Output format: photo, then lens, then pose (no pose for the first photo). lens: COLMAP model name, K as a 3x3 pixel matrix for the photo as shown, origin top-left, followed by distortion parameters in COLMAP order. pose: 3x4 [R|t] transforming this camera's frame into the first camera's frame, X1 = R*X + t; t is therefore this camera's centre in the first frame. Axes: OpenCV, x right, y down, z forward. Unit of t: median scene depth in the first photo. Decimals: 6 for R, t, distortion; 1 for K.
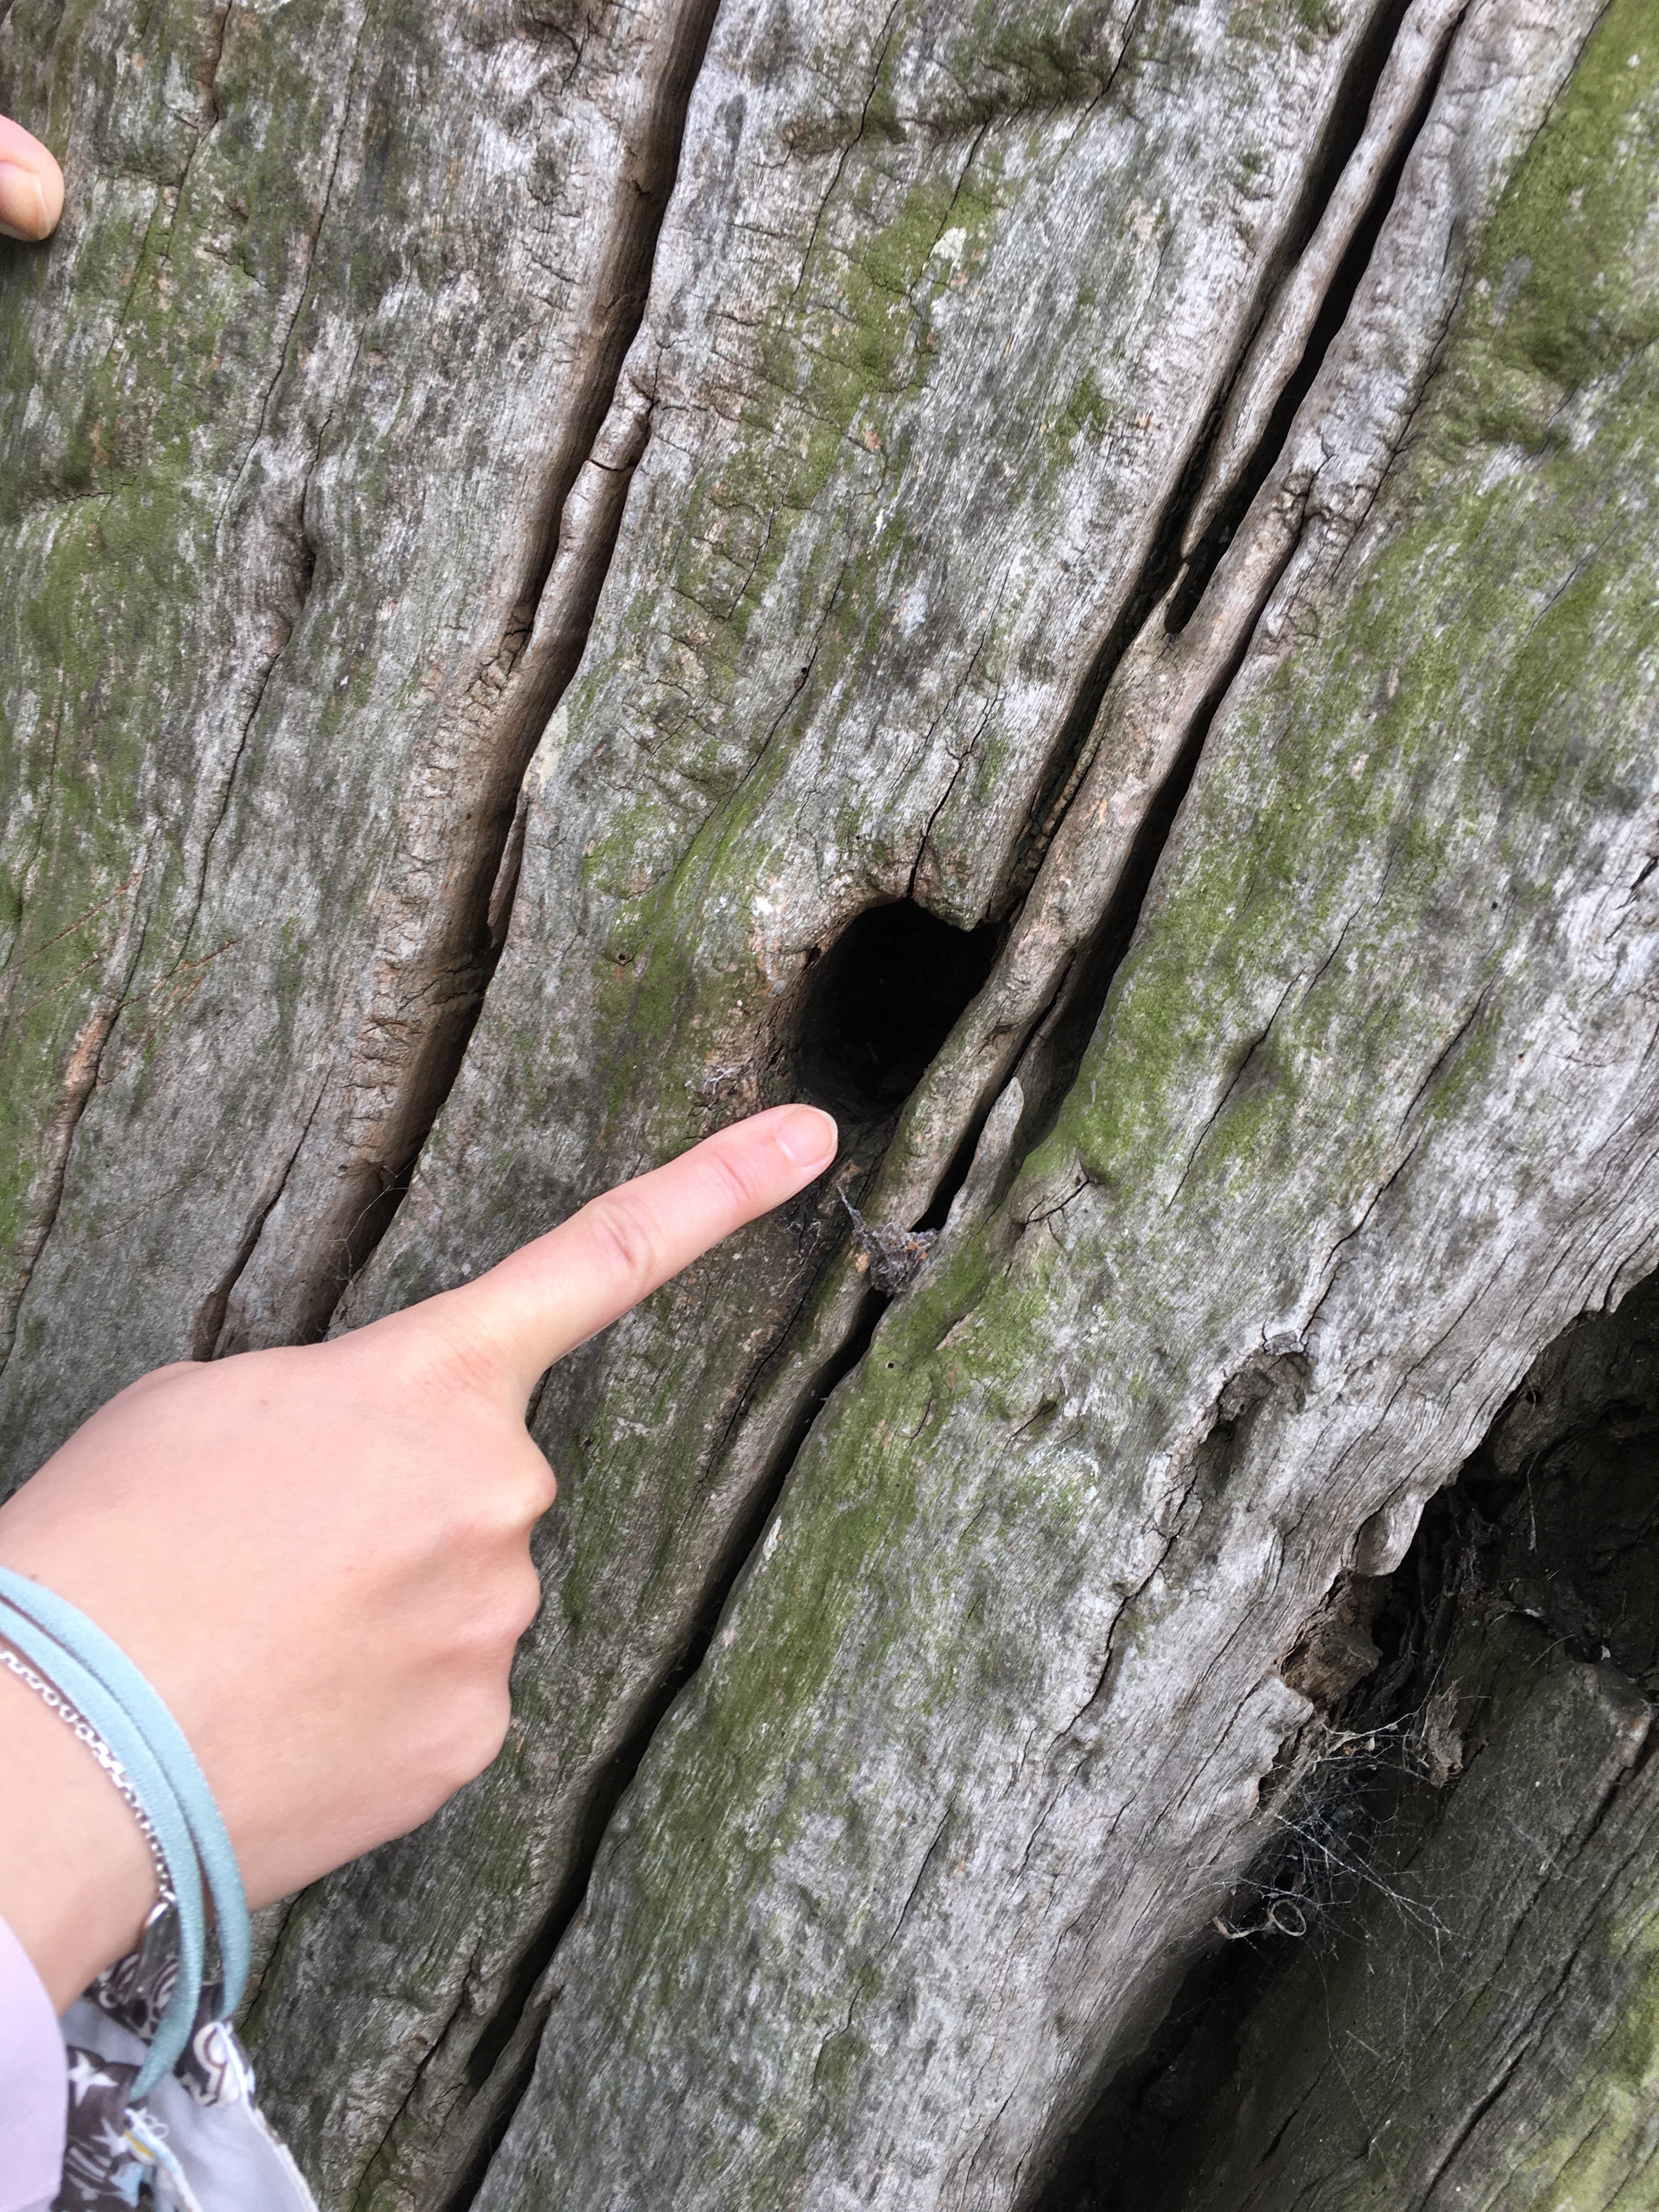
lens RADIAL K [[1889.9, 0, 841.2], [0, 1889.9, 1083.2], [0, 0, 1]] dist [0.083401, -0.109886]
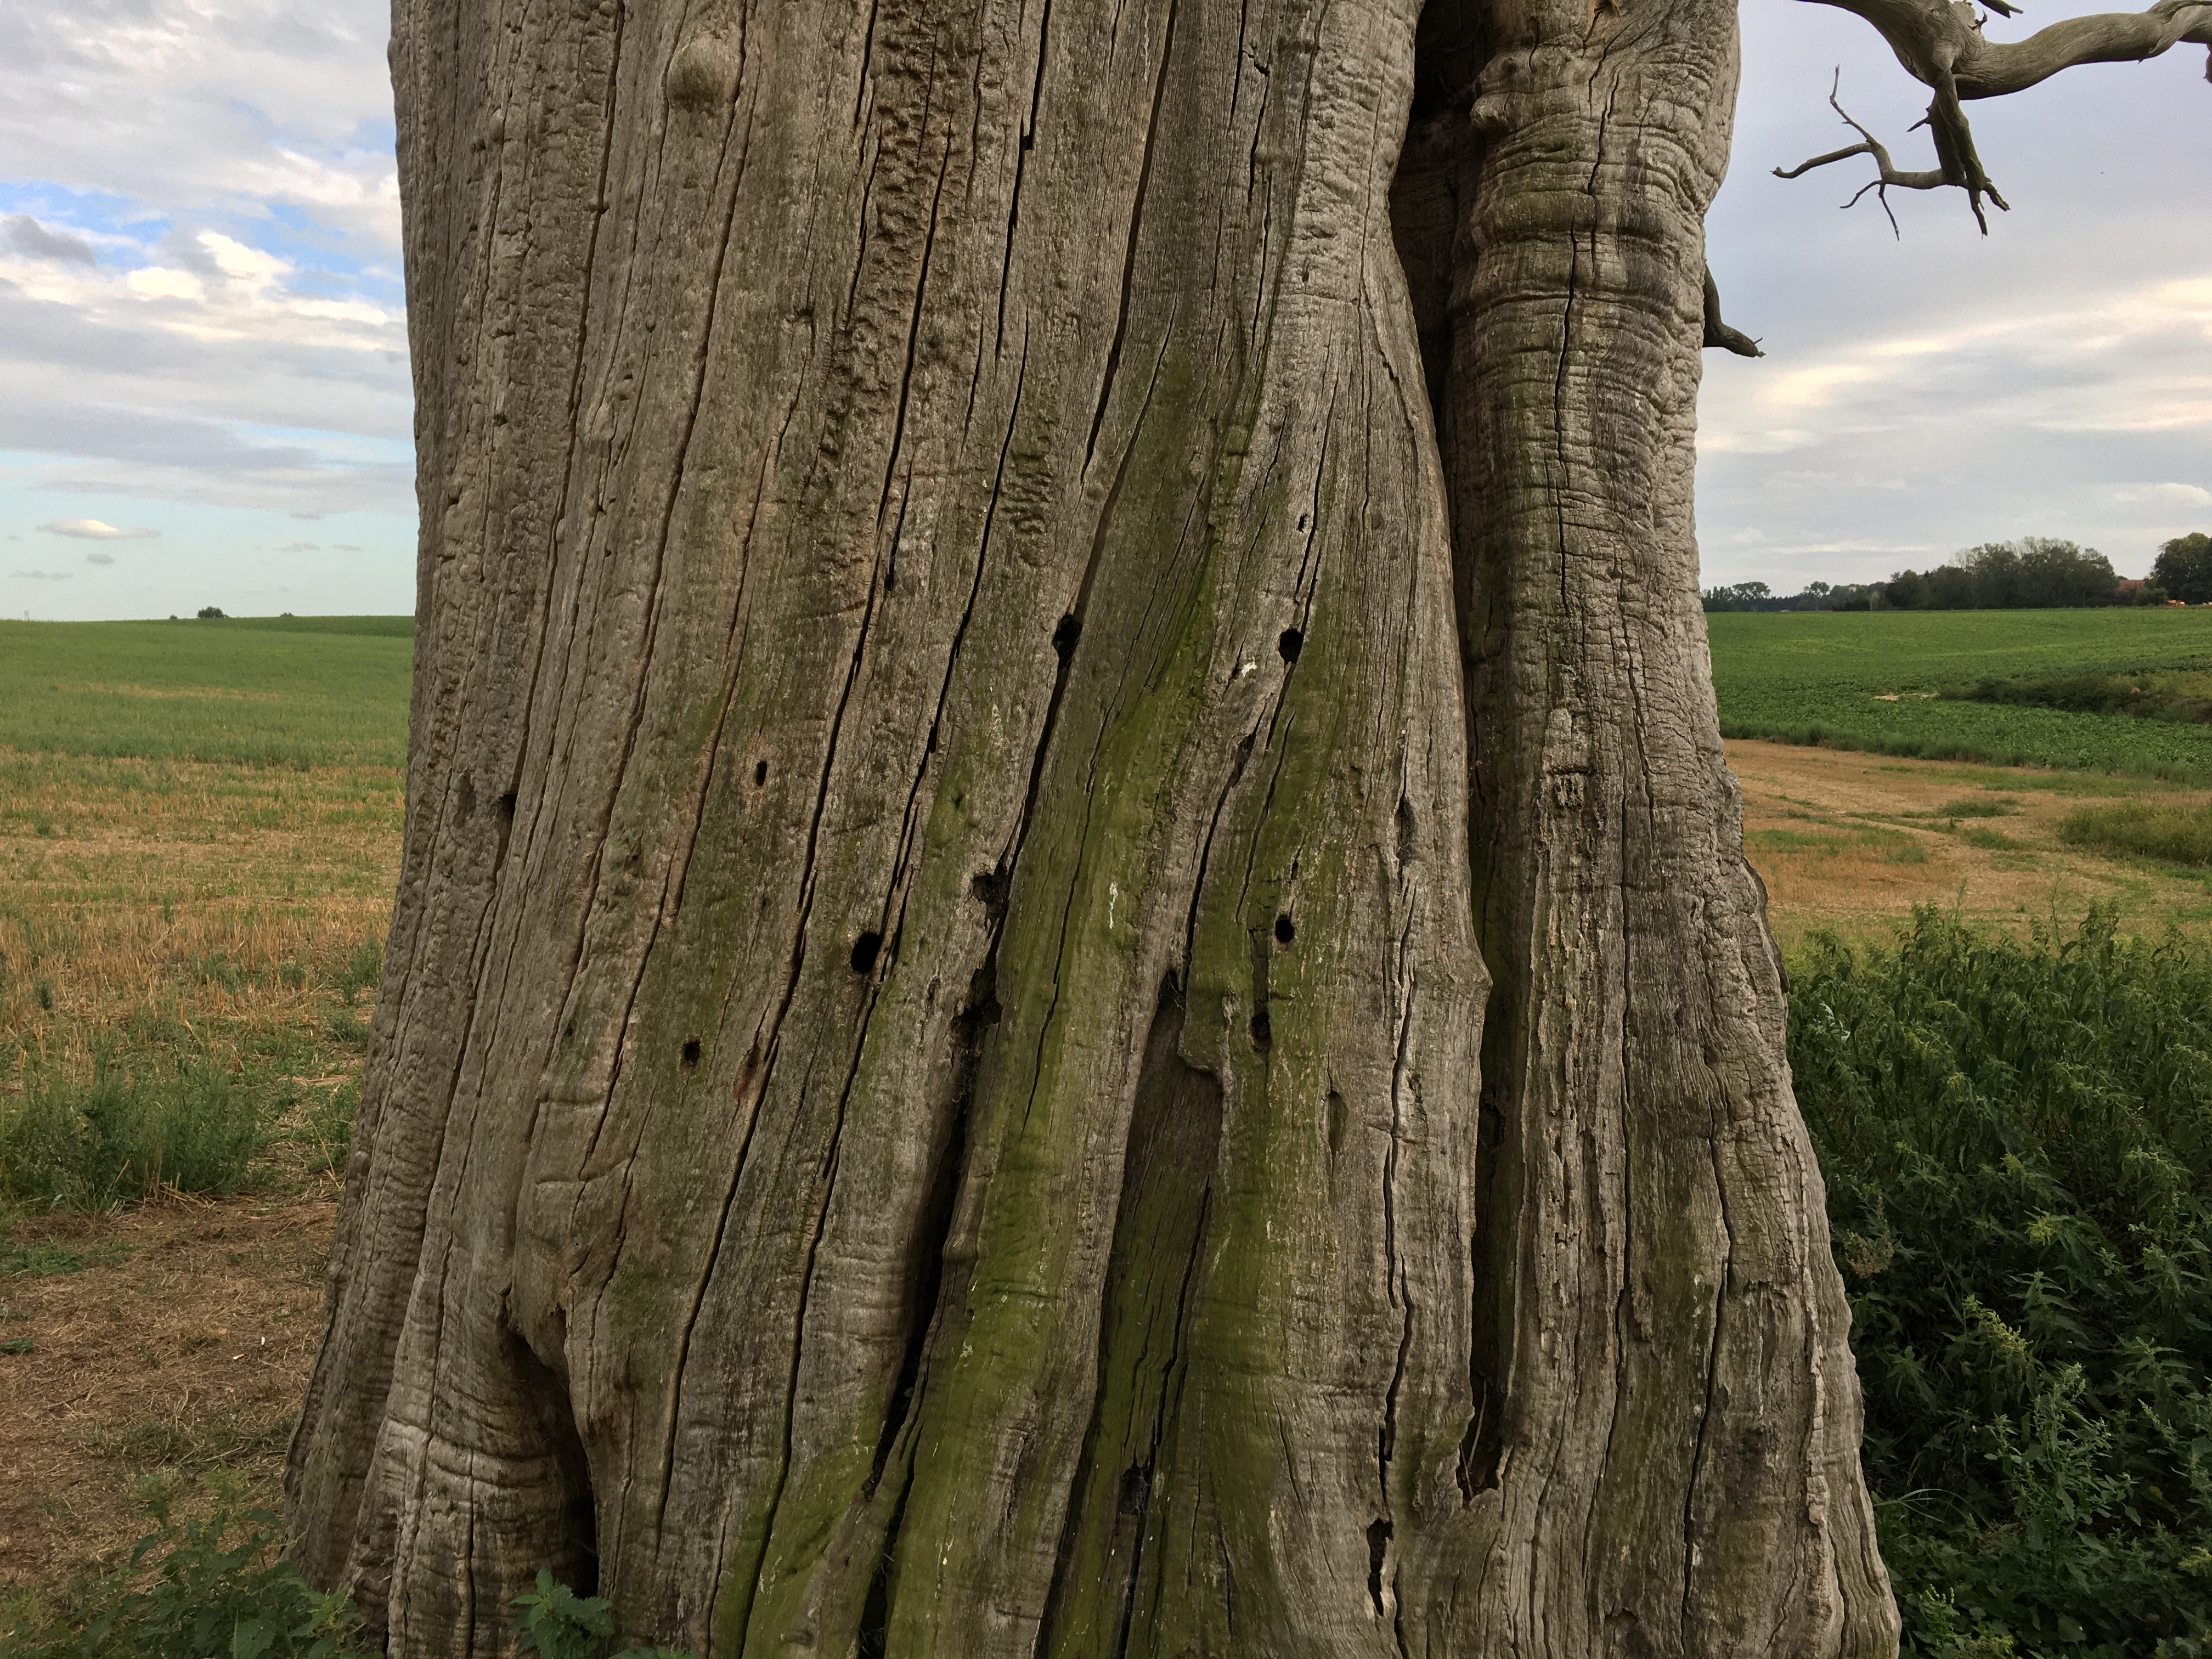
lens RADIAL K [[1889.9, 0, 1109.2], [0, 1889.9, 787.2], [0, 0, 1]] dist [0.083401, -0.109886]
pose [[0.938832, -0.153048, 0.308499, -1.171564], [0.250761, 0.917815, -0.307789, 1.734469], [-0.236039, 0.366322, 0.900052, -5.507312]]
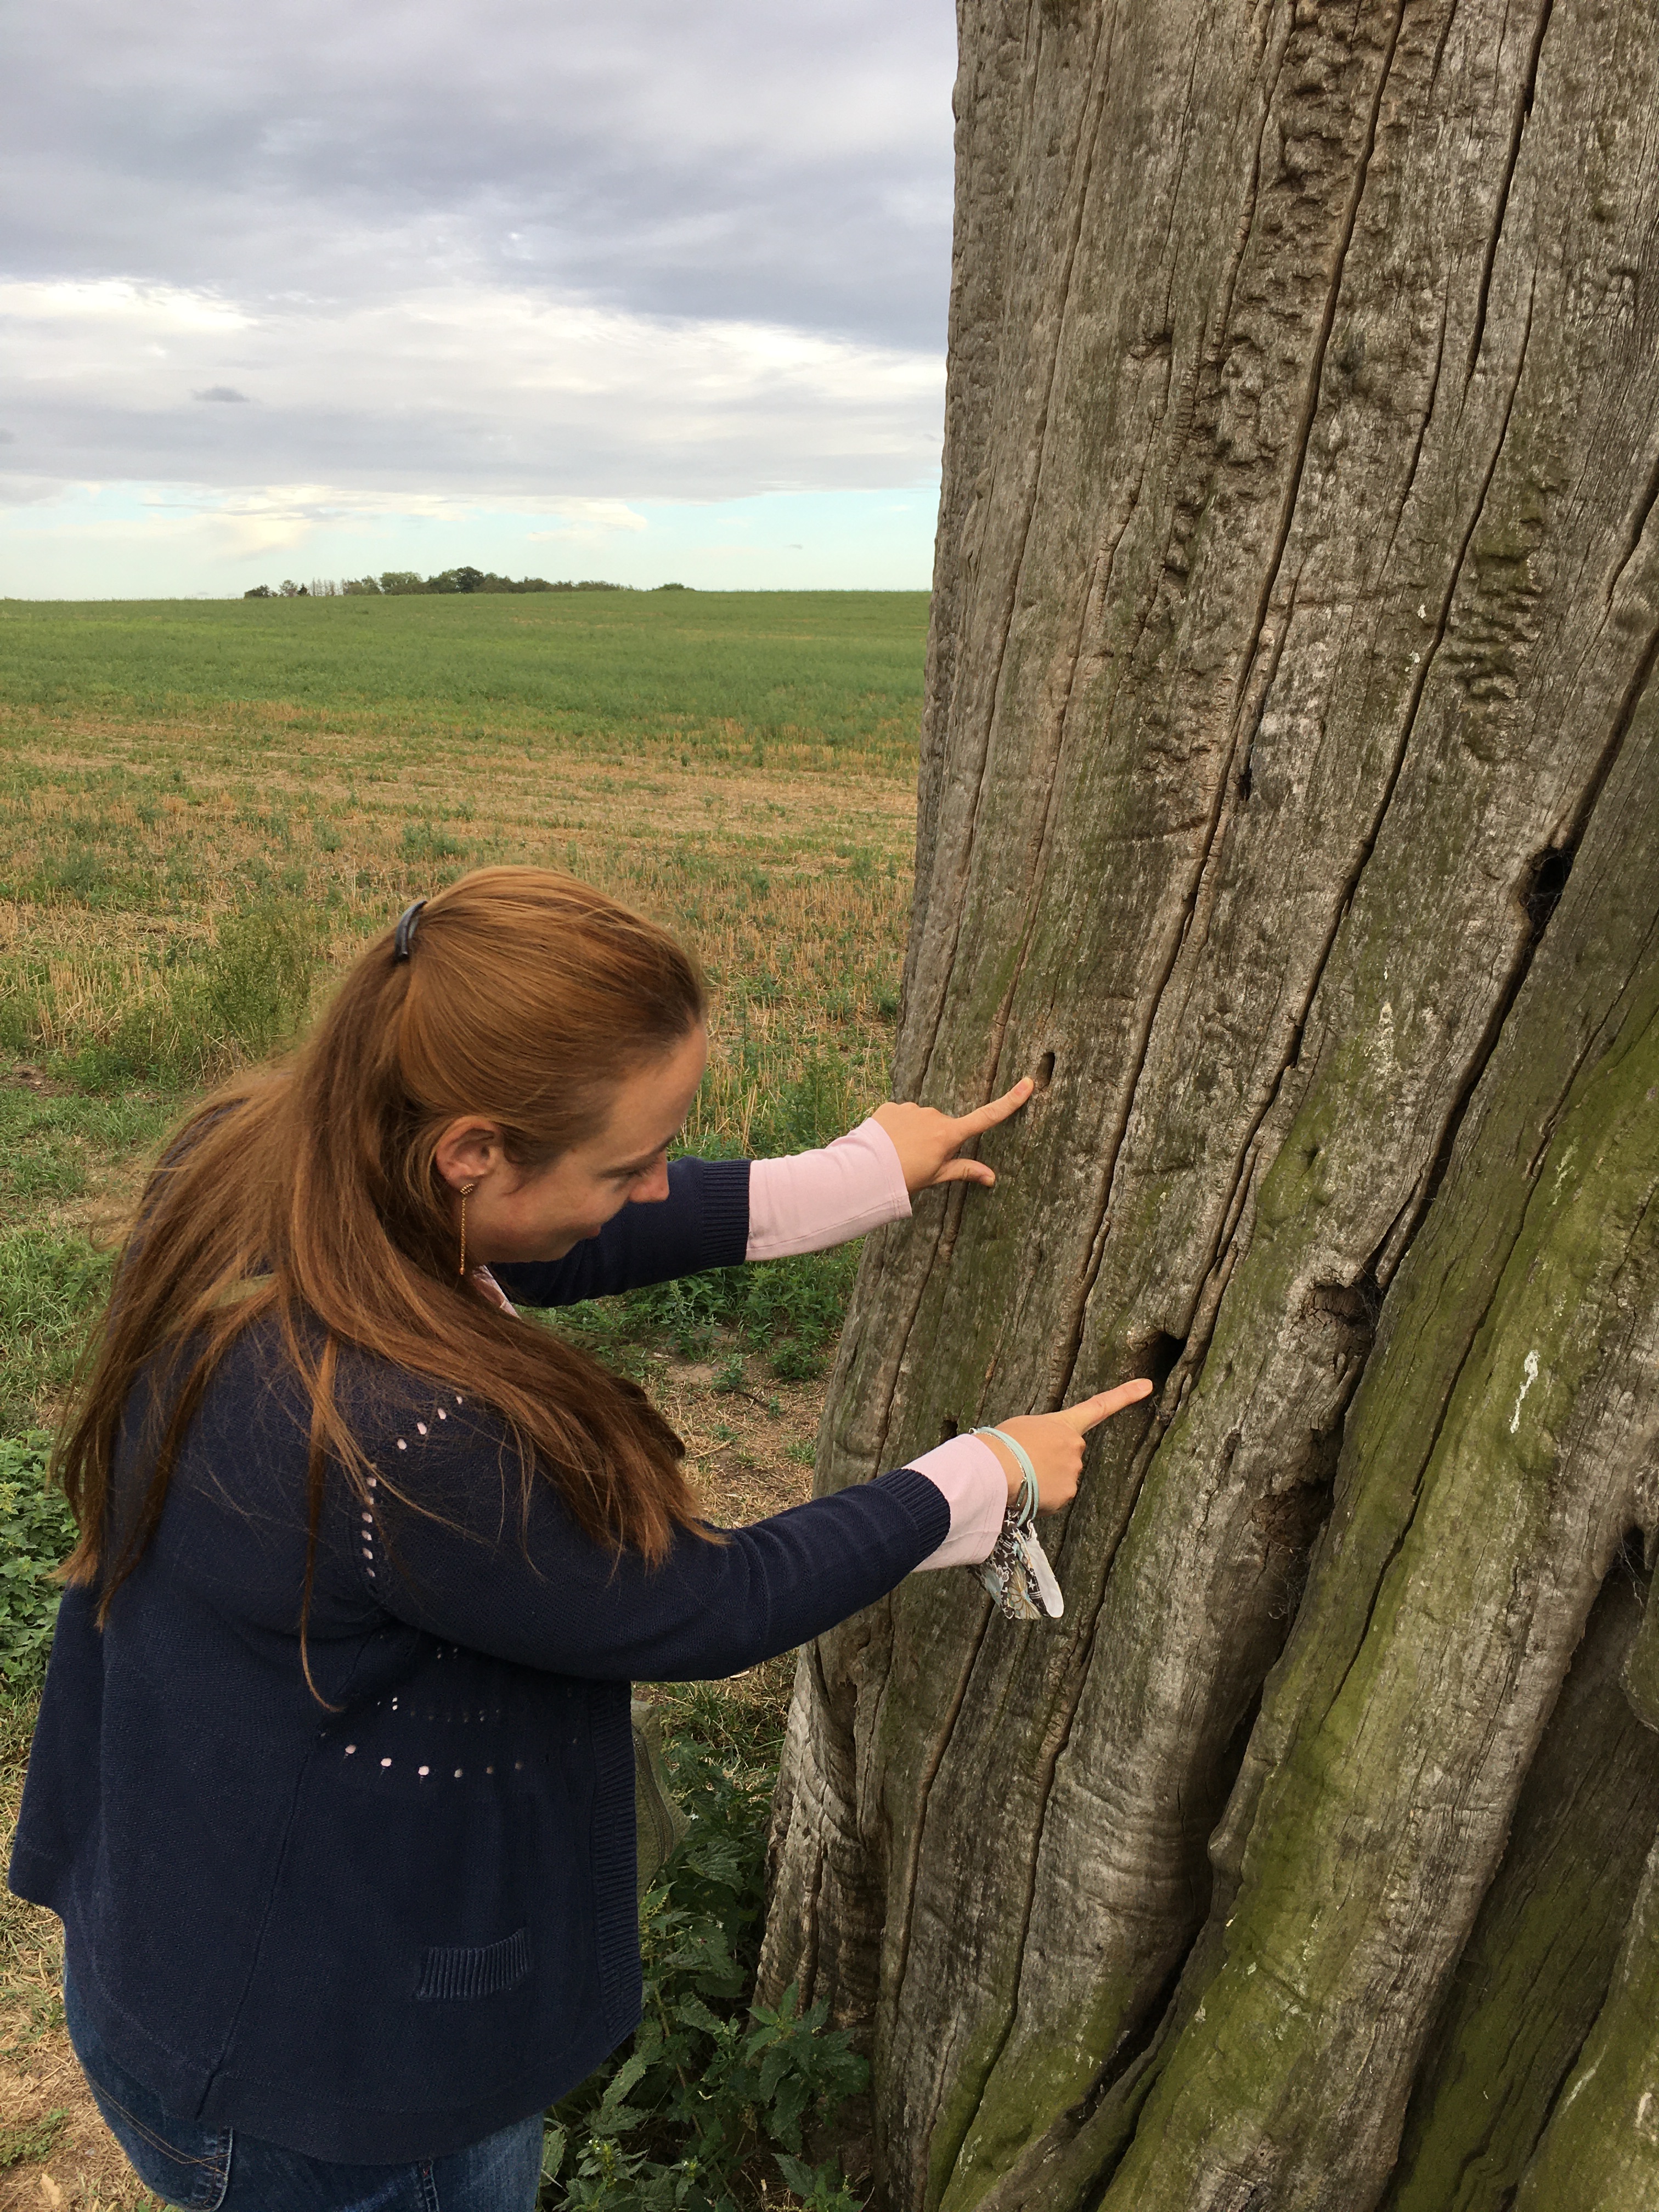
lens RADIAL K [[1889.9, 0, 841.2], [0, 1889.9, 1083.2], [0, 0, 1]] dist [0.083401, -0.109886]
pose [[0.896556, -0.052215, -0.439843, 1.344219], [-0.054096, 0.972685, -0.225736, 0.380241], [0.439615, 0.226179, 0.869242, -3.325388]]
